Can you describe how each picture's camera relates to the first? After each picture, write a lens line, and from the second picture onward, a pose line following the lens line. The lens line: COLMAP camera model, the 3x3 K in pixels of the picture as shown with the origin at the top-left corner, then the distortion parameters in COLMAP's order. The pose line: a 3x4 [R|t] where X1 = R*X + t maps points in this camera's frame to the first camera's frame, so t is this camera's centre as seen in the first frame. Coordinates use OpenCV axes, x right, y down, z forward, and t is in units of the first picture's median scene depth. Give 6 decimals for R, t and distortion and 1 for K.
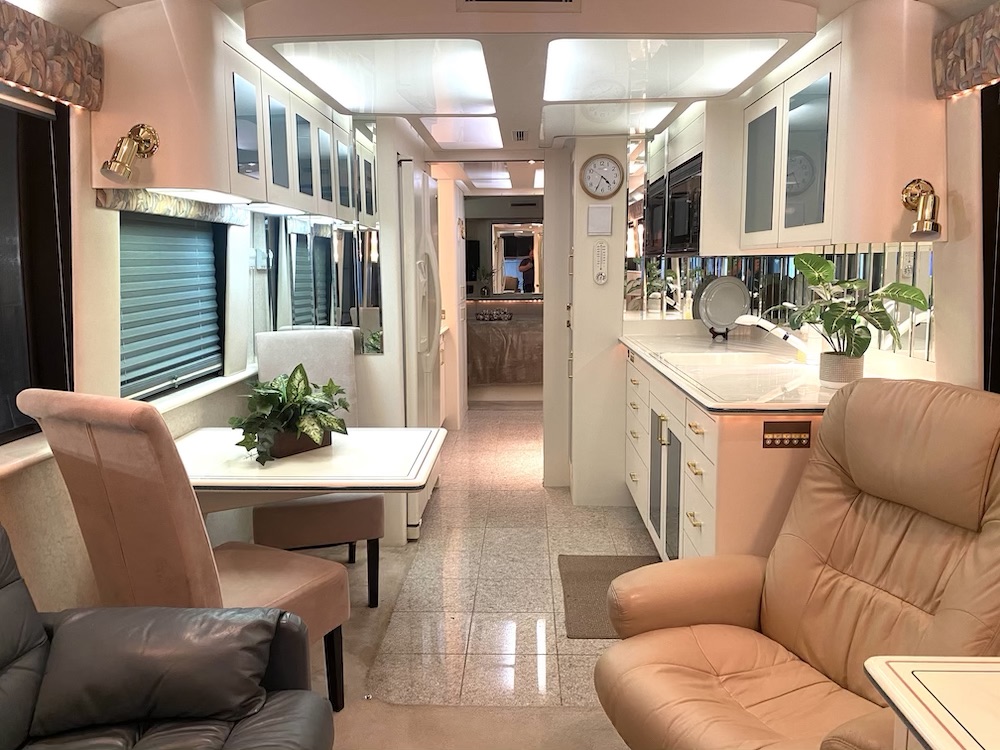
lens RADIAL K [[757.1, 0, 498.8], [0, 757.1, 372.2], [0, 0, 1]] dist [0.081756, -0.117201]
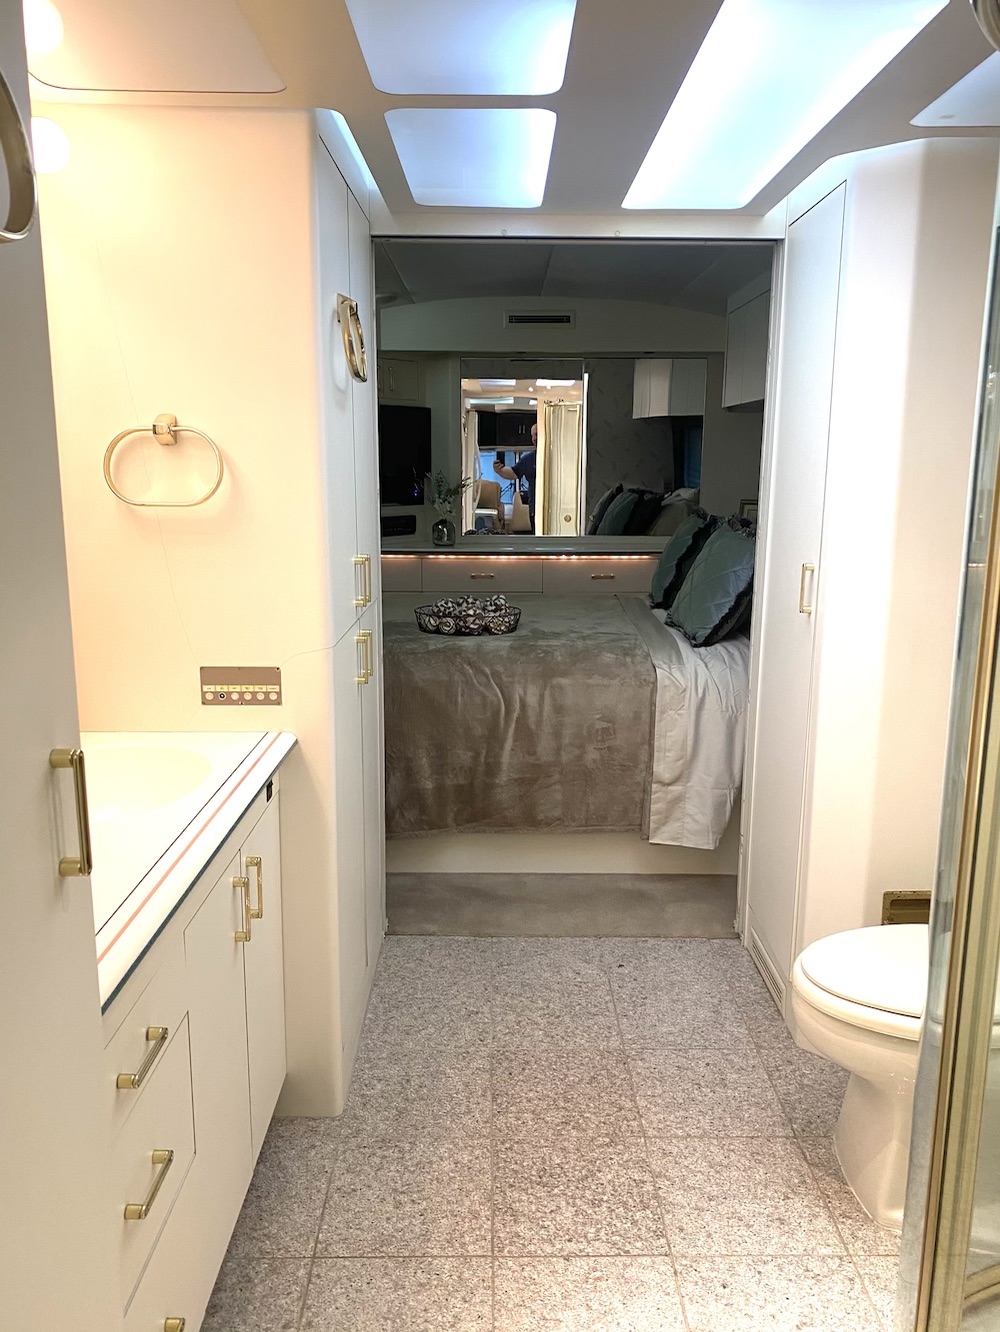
lens RADIAL K [[1008.5, 0, 502.0], [0, 1008.5, 660.1], [0, 0, 1]] dist [0.081756, -0.117201]
pose [[0.999151, 0.006104, 0.040731, -0.025521], [-0.008458, 0.998287, 0.057890, -0.215786], [-0.040308, -0.058185, 0.997492, 1.377756]]
